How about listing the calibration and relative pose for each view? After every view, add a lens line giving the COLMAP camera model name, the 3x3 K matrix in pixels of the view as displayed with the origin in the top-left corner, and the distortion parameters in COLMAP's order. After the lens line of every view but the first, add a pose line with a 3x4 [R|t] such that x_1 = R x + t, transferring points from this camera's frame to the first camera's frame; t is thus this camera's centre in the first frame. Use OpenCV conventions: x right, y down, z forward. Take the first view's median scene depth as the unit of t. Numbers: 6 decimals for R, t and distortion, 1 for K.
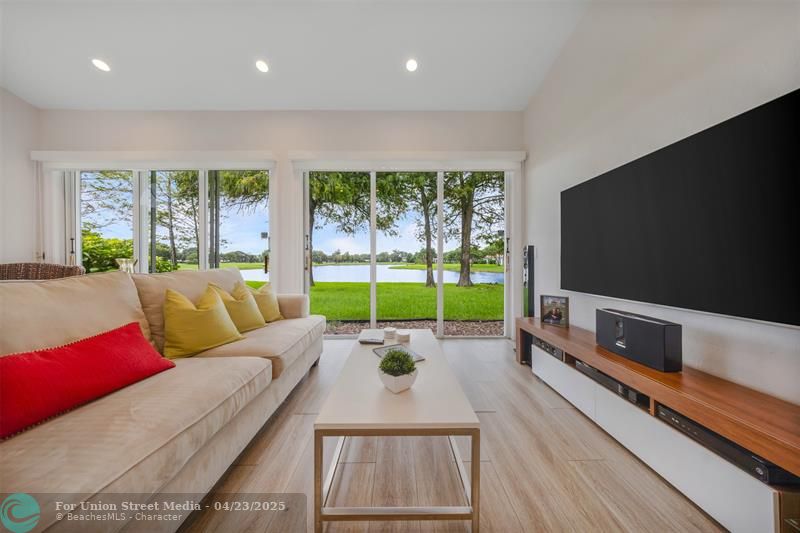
lens RADIAL K [[237.4, 0, 397.7], [0, 237.4, 275.6], [0, 0, 1]] dist [-0.000054, -0.000005]
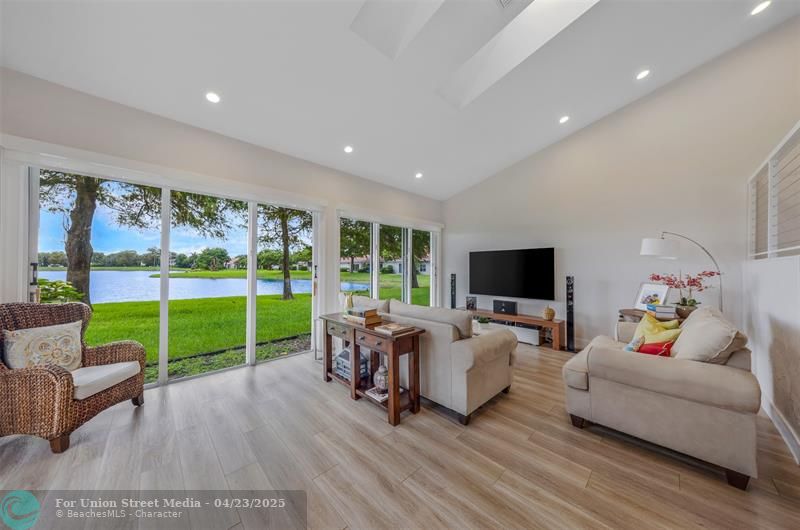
lens RADIAL K [[264.6, 0, 403.9], [0, 264.6, 268.4], [0, 0, 1]] dist [0.000151, 0.000012]
pose [[0.713591, 0.007619, 0.700521, -0.760681], [0.029683, 0.998714, -0.041098, -0.049474], [-0.699933, 0.050121, 0.712448, -0.188989]]
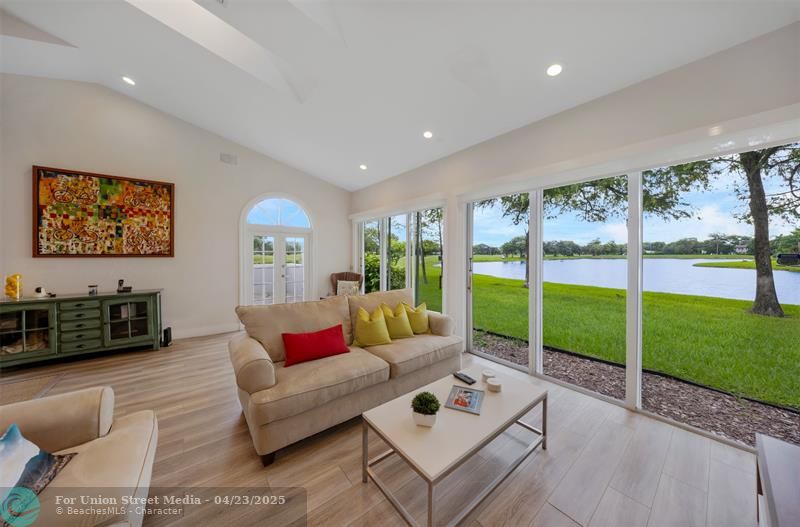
lens RADIAL K [[262.8, 0, 399.1], [0, 262.8, 257.8], [0, 0, 1]] dist [-0.000839, -0.000099]
pose [[0.623985, 0.006948, -0.781406, 0.233430], [-0.039926, 0.998938, -0.023000, -0.083357], [0.780416, 0.045550, 0.623599, -0.007677]]
